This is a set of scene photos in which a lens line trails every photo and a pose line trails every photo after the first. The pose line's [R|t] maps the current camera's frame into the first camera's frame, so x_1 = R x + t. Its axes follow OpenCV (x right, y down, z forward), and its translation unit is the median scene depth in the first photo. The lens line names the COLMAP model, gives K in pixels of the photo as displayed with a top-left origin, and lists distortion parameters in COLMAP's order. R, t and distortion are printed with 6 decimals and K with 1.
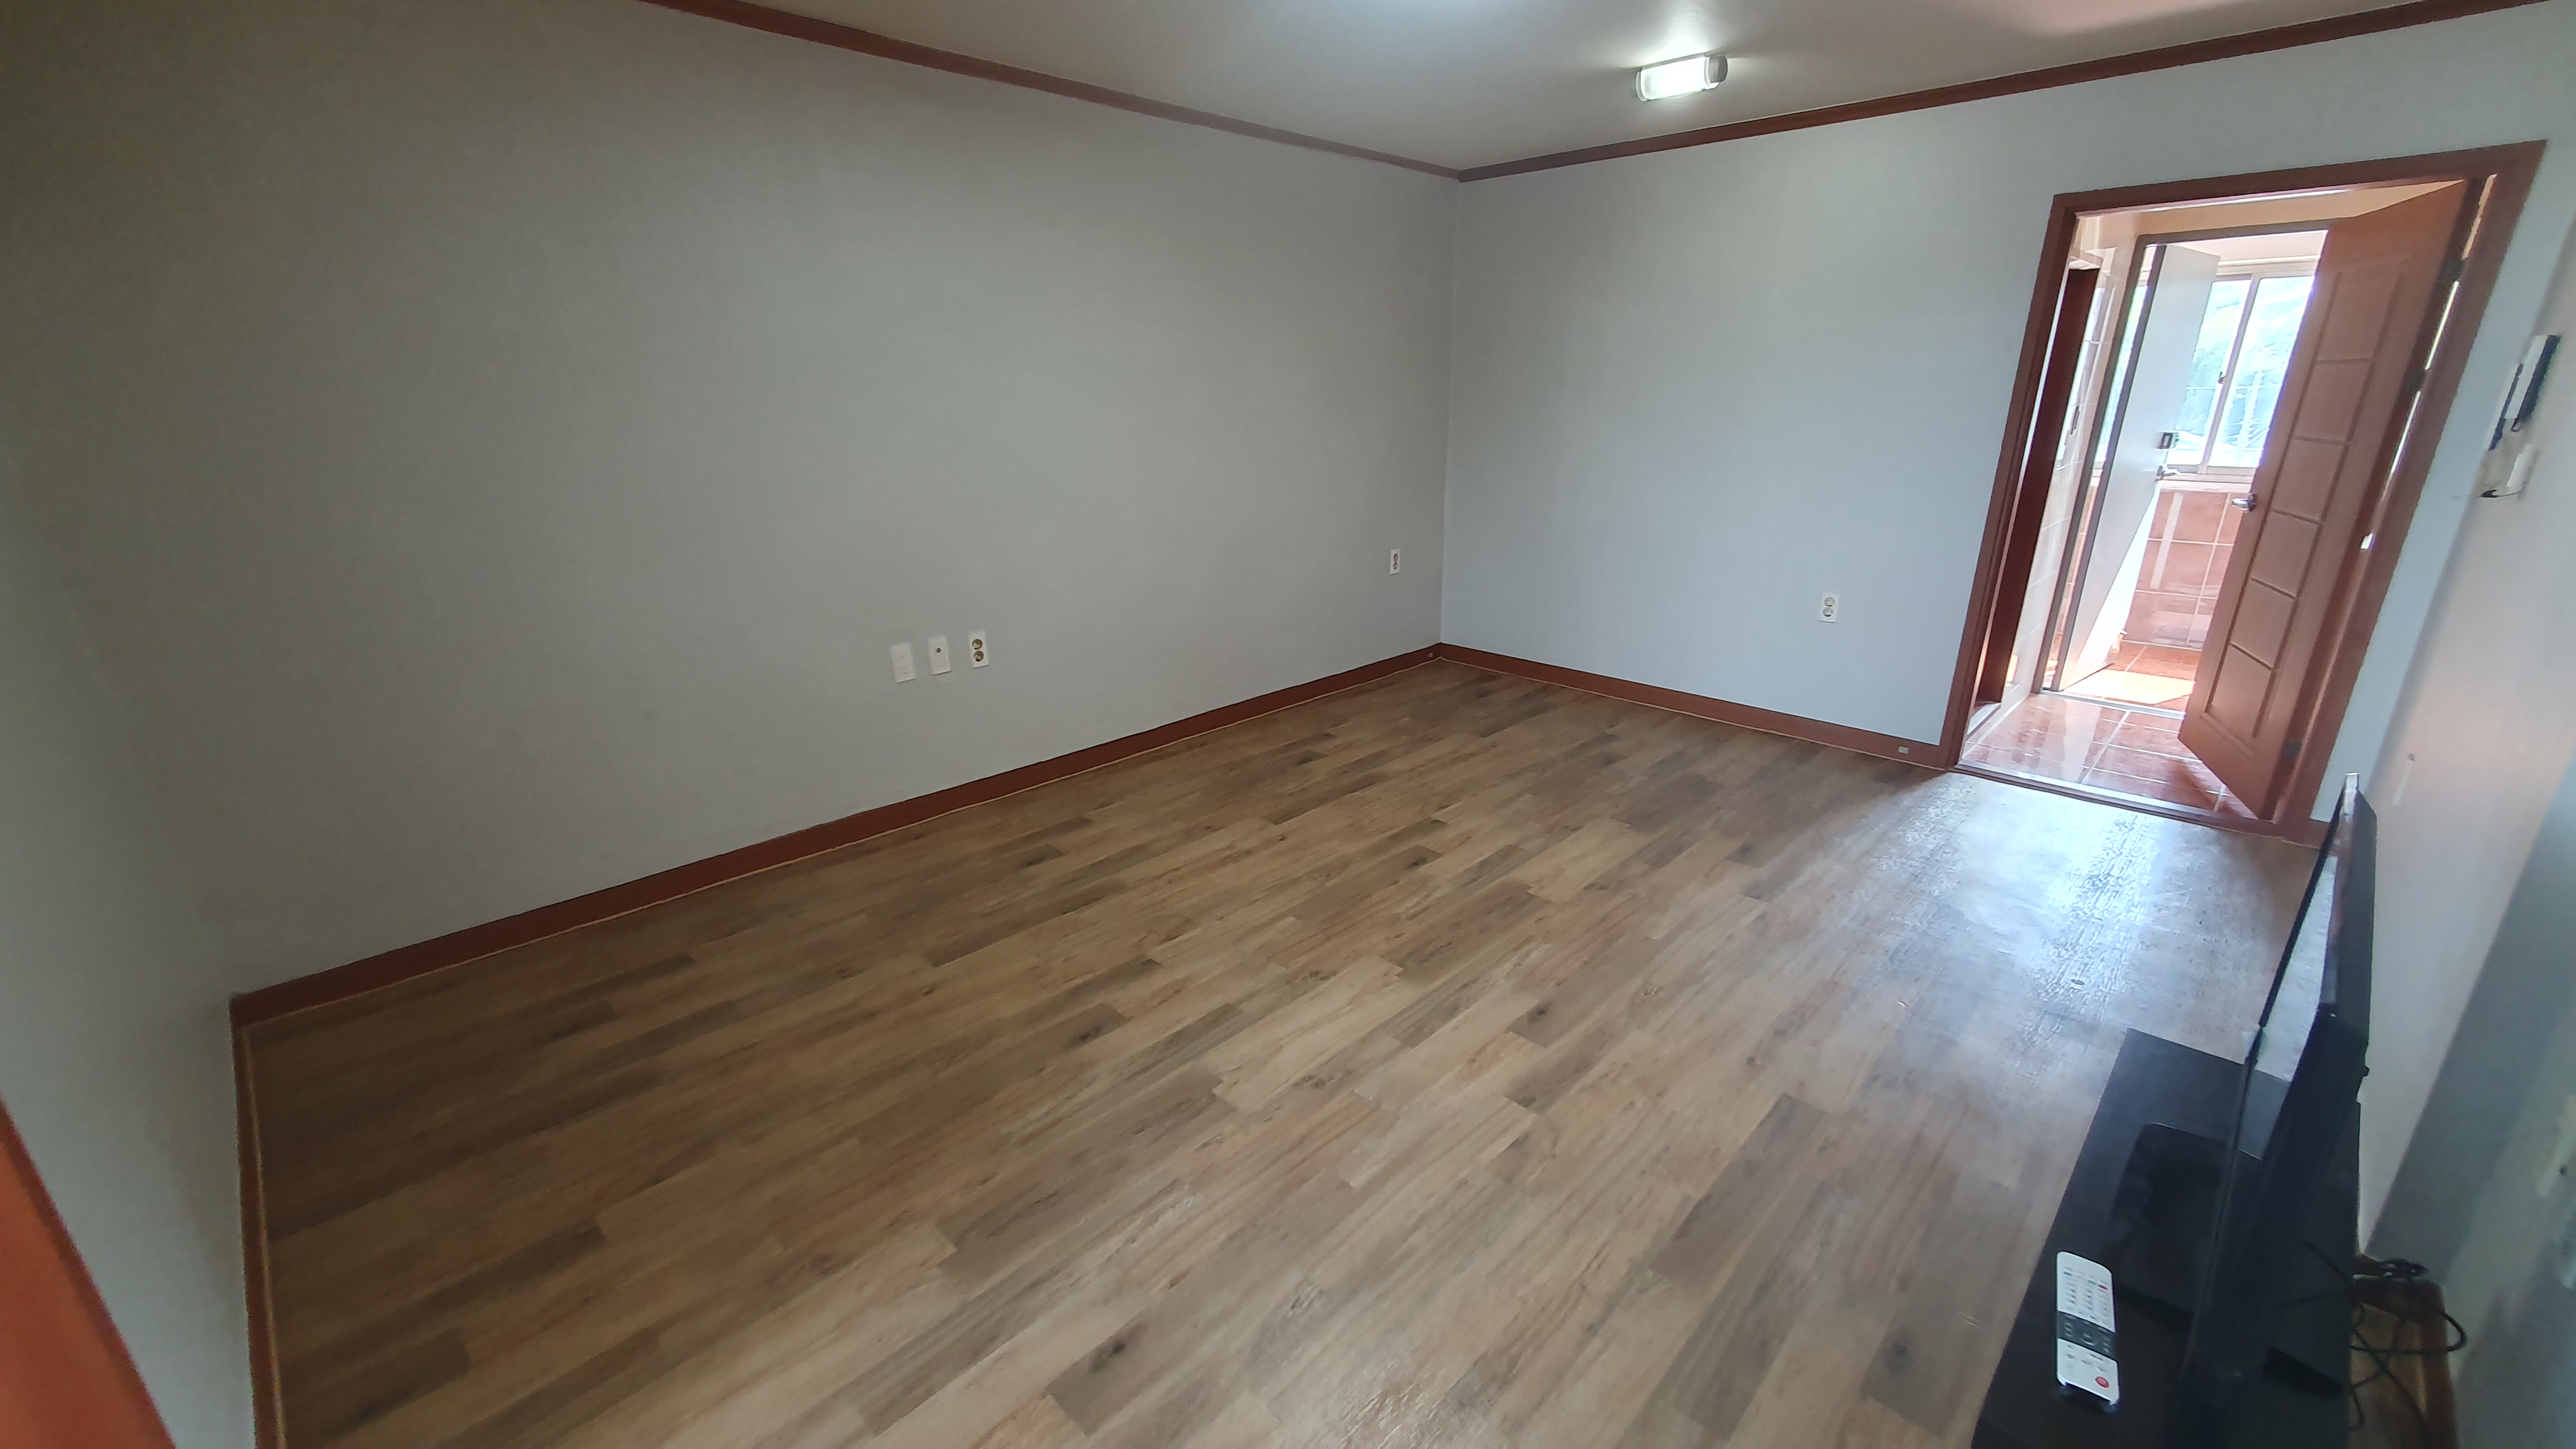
lens RADIAL K [[1020.4, 0, 1315.7], [0, 1020.4, 726.6], [0, 0, 1]] dist [0.005970, -0.000693]
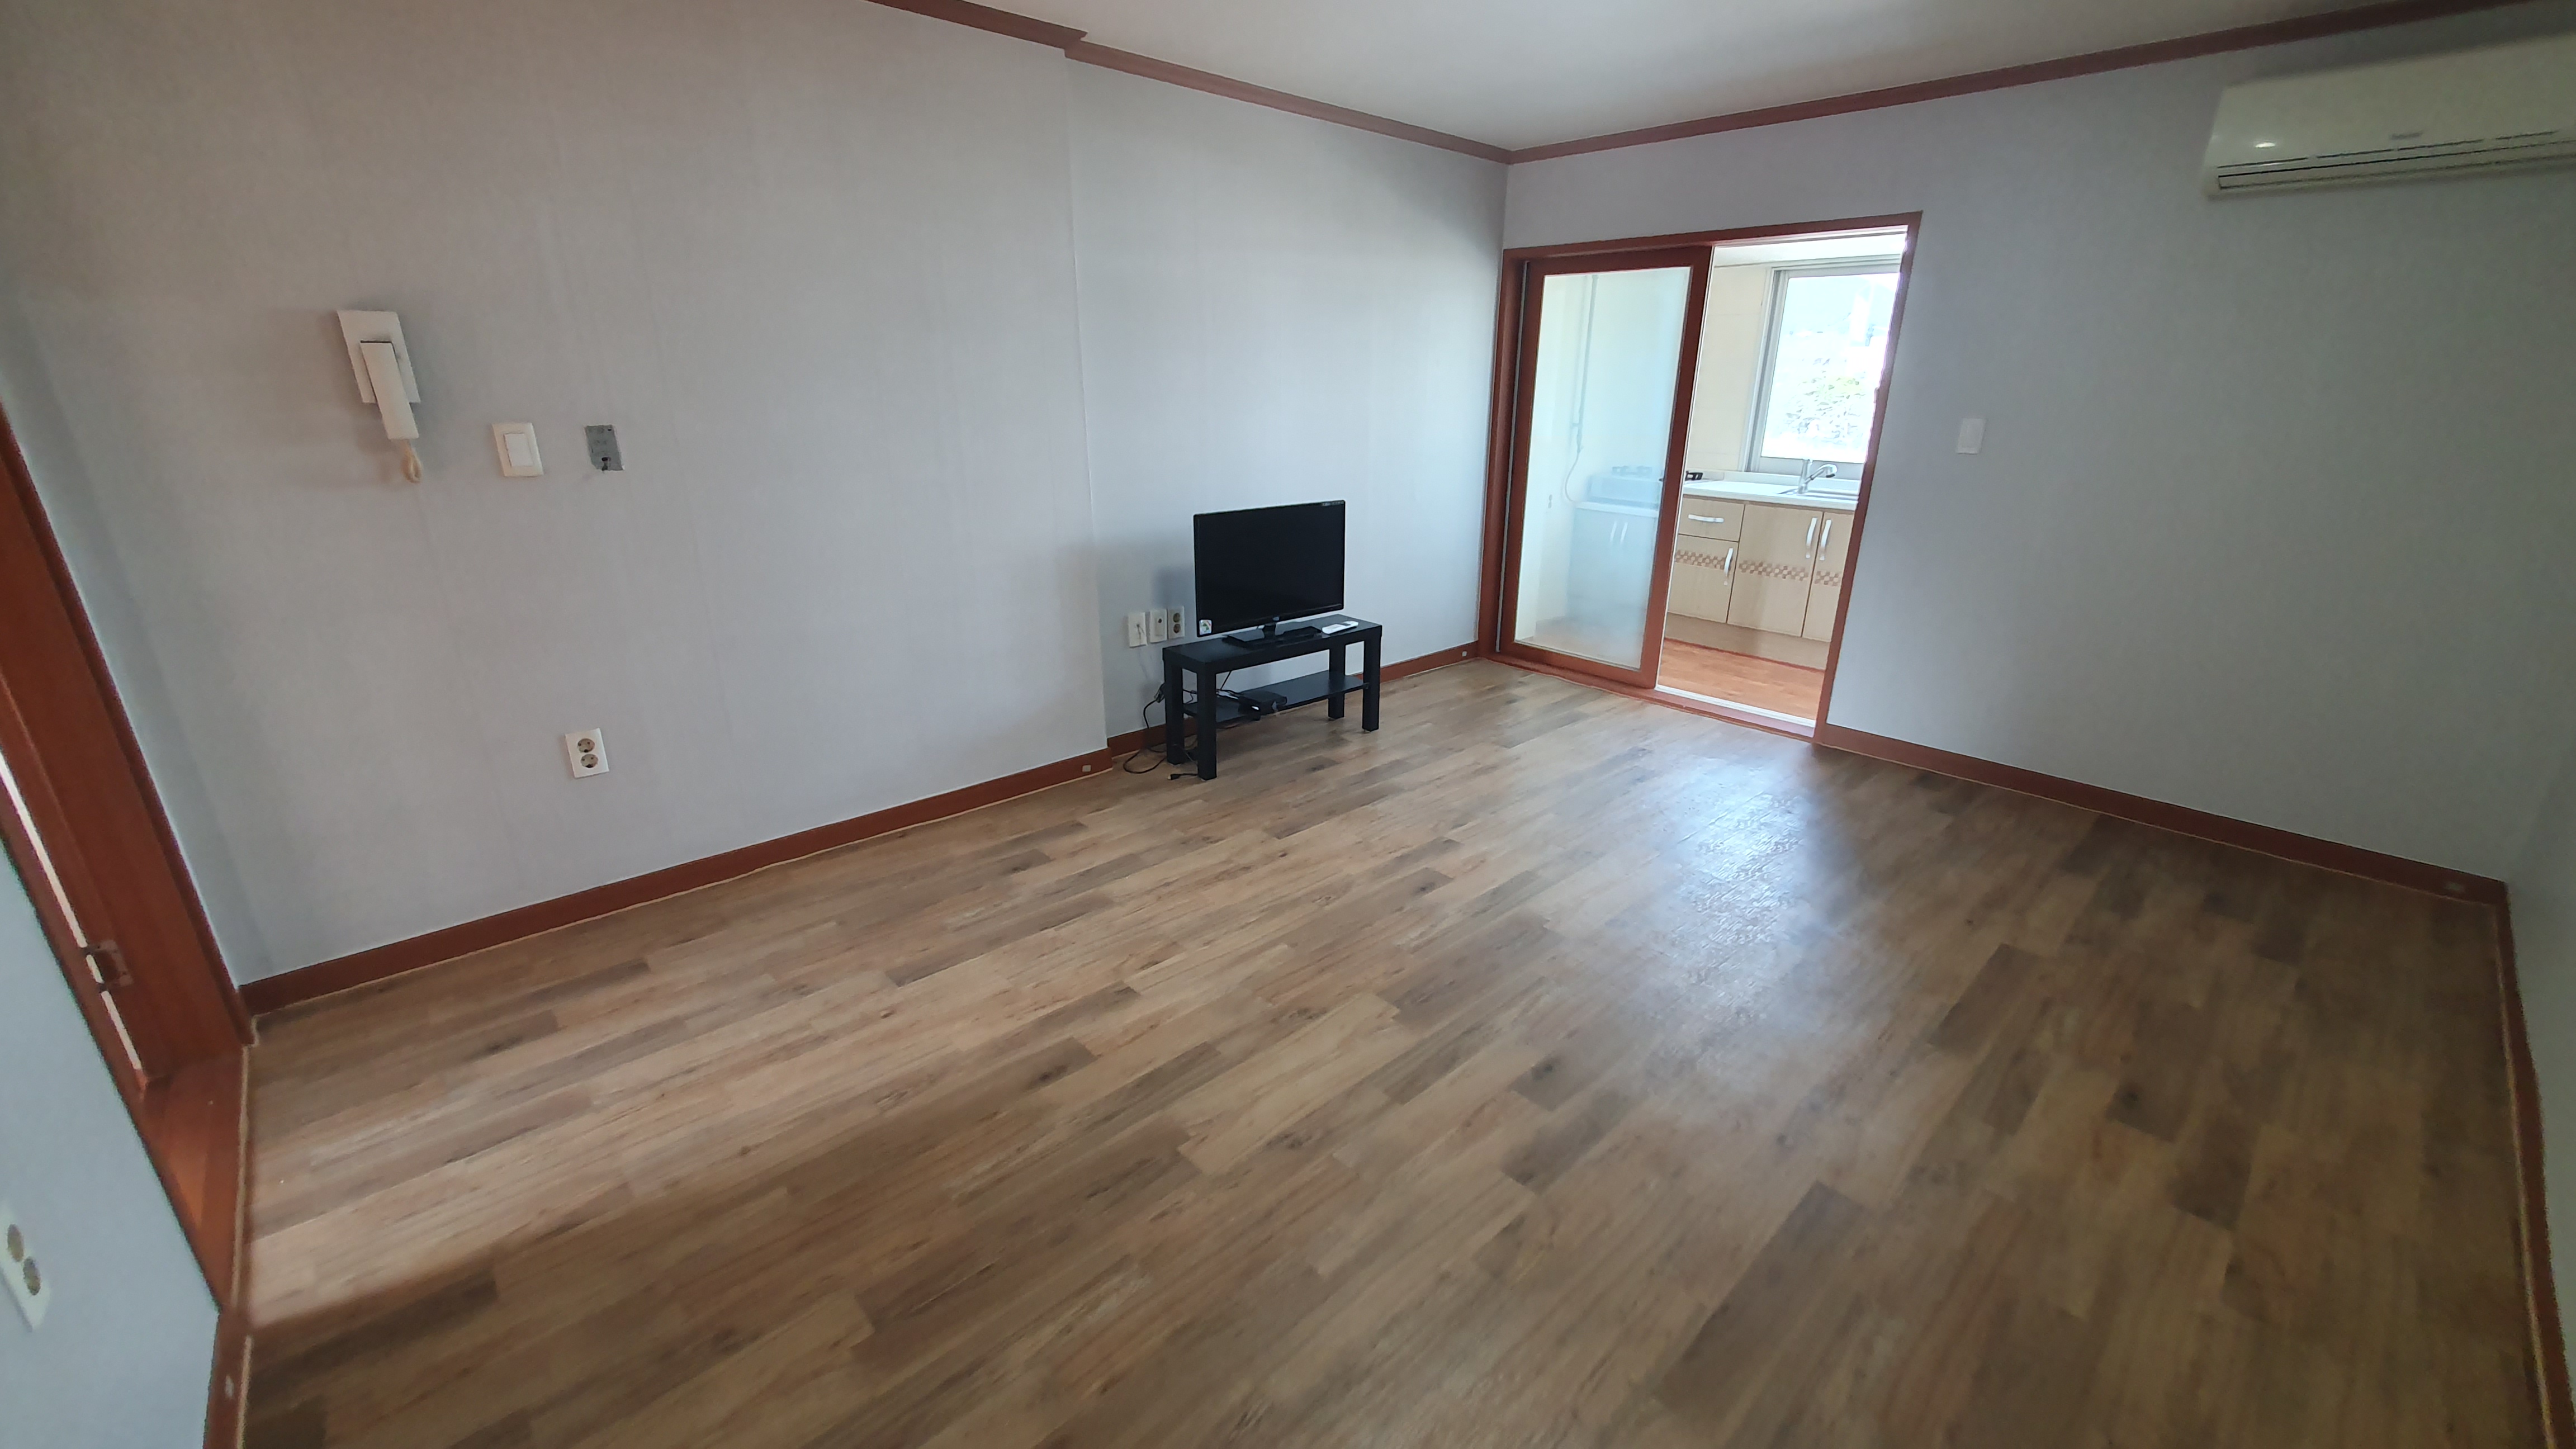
lens RADIAL K [[1020.4, 0, 1316.1], [0, 1020.4, 726.5], [0, 0, 1]] dist [0.005970, -0.000693]
pose [[-0.998949, -0.021136, 0.040678, 0.239568], [0.008103, 0.791974, 0.610501, -0.488874], [-0.045120, 0.610189, -0.790970, 1.462238]]
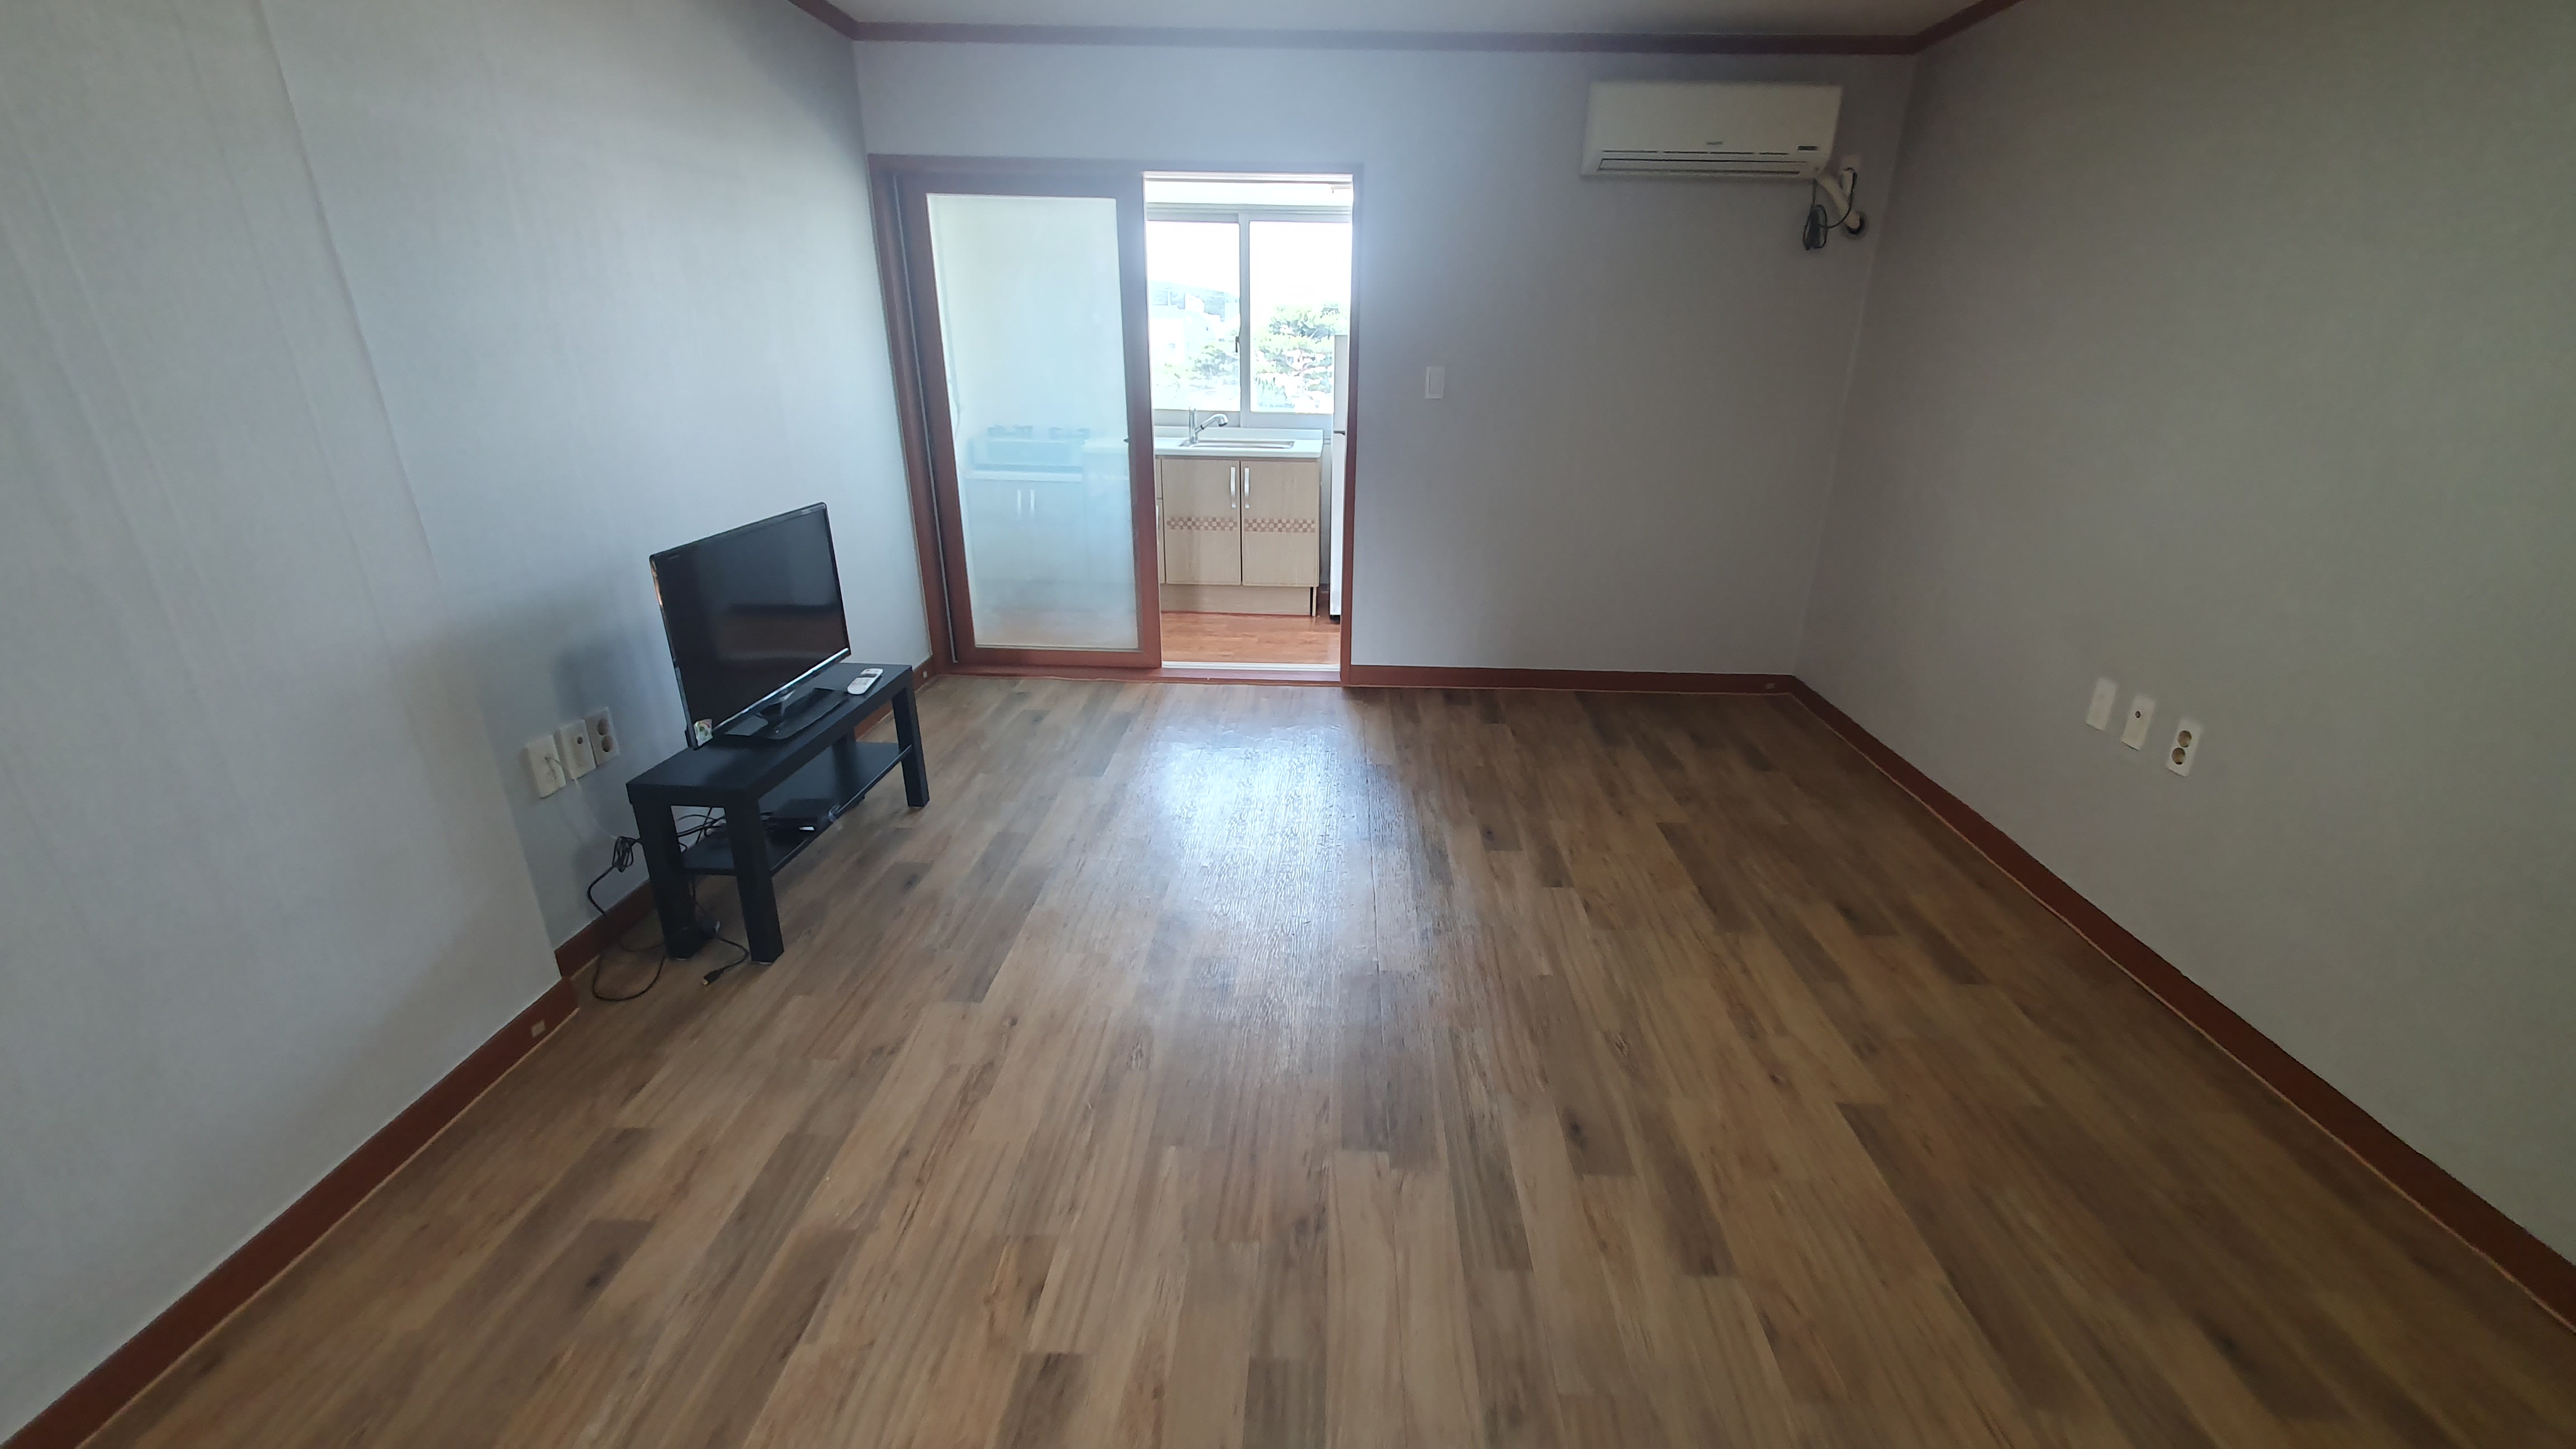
lens RADIAL K [[1020.4, 0, 1320.9], [0, 1020.4, 728.7], [0, 0, 1]] dist [0.005970, -0.000693]
pose [[-0.738221, 0.237308, -0.631439, 0.554631], [-0.226591, 0.794447, 0.563480, -0.374821], [0.635363, 0.559051, -0.532706, 1.132830]]
